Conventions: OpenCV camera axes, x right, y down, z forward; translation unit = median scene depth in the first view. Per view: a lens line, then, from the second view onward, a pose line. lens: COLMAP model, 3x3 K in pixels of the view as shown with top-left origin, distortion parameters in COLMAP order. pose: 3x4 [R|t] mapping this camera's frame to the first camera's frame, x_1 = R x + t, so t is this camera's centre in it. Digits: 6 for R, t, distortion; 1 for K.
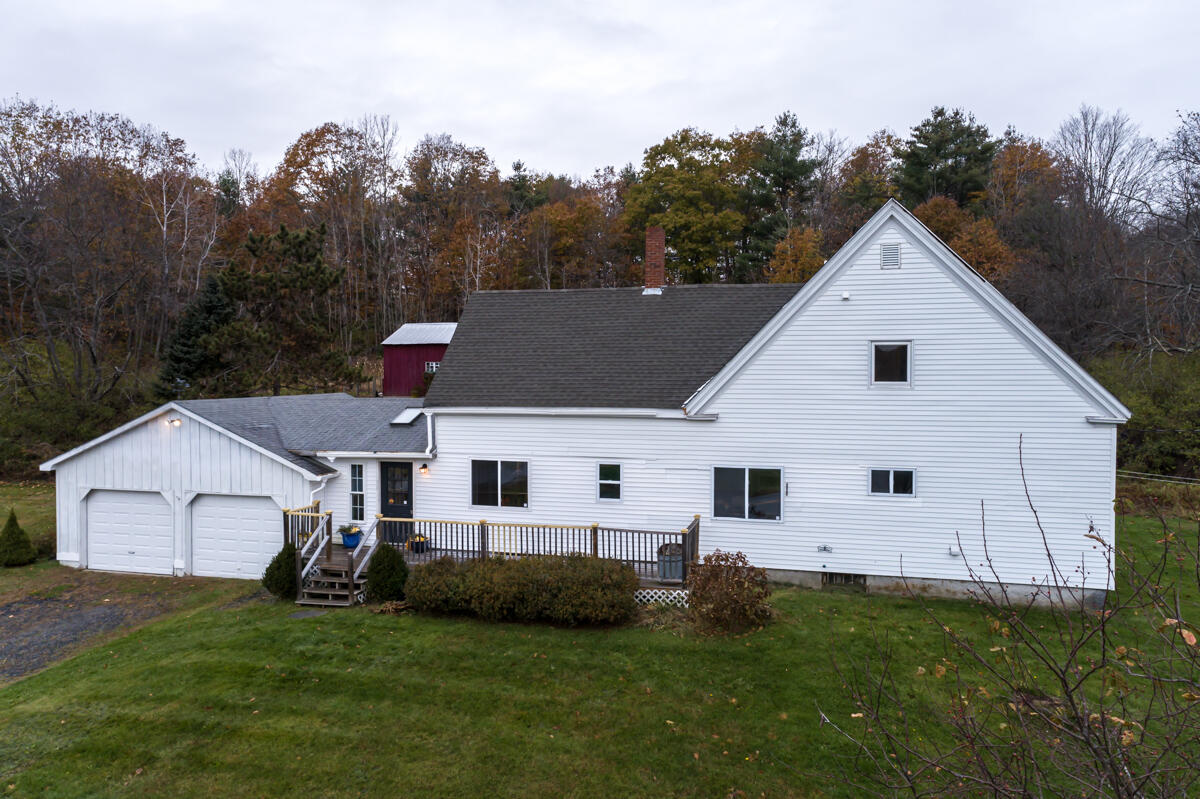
lens RADIAL K [[856.8, 0, 596.7], [0, 856.8, 398.2], [0, 0, 1]] dist [-0.001723, 0.009453]
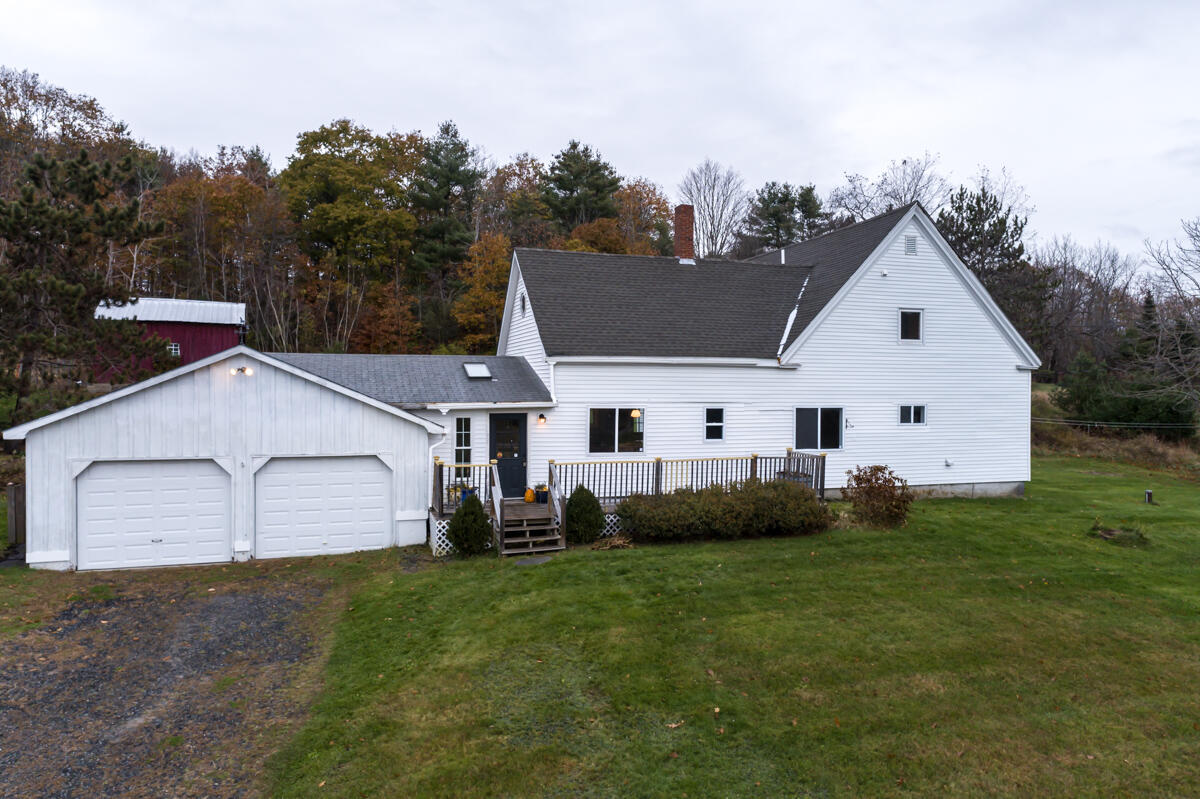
lens RADIAL K [[856.8, 0, 600.3], [0, 856.8, 414.6], [0, 0, 1]] dist [-0.001723, 0.009453]
pose [[0.829001, -0.012485, 0.559108, -0.709834], [0.015247, 0.999884, -0.000278, 0.080078], [-0.559039, 0.008755, 0.829095, 0.144790]]
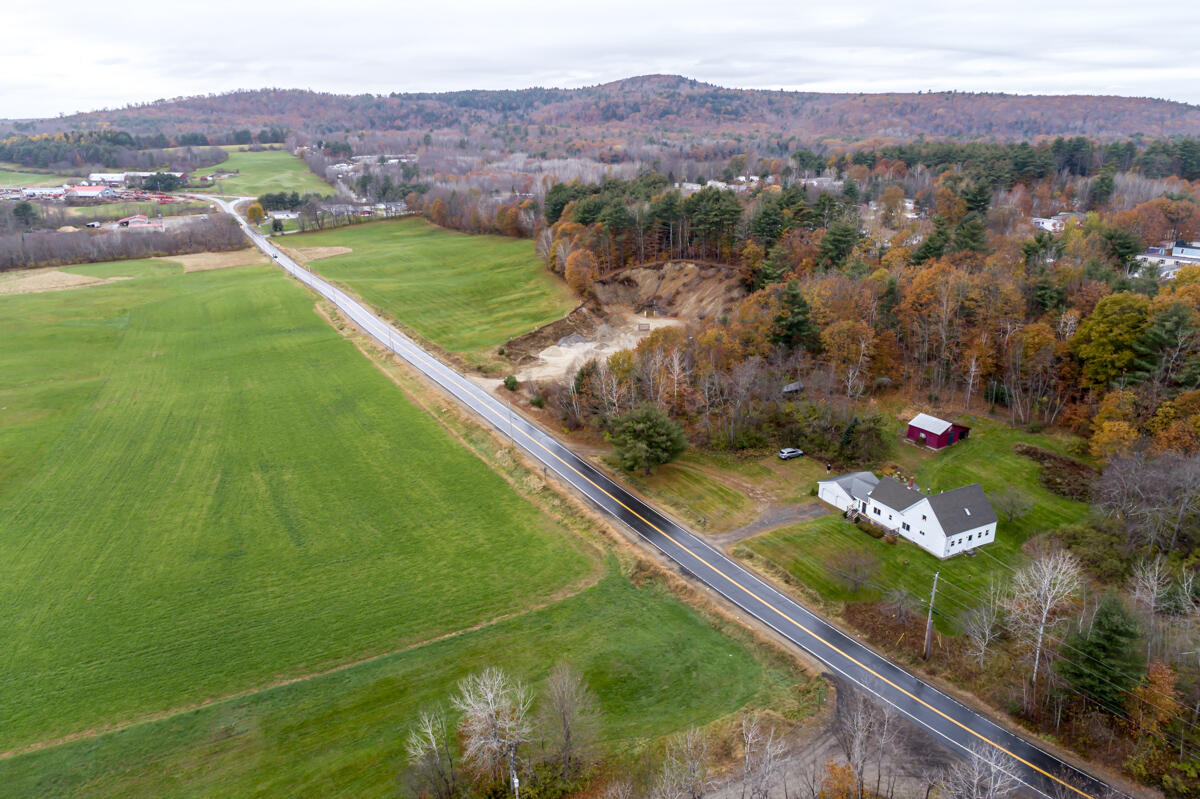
lens RADIAL K [[856.8, 0, 592.6], [0, 856.8, 398.3], [0, 0, 1]] dist [-0.001723, 0.009453]
pose [[0.691548, 0.239275, -0.681549, 2.685881], [-0.027665, 0.951623, 0.306021, -2.715886], [0.721800, -0.192773, 0.664713, -4.860186]]
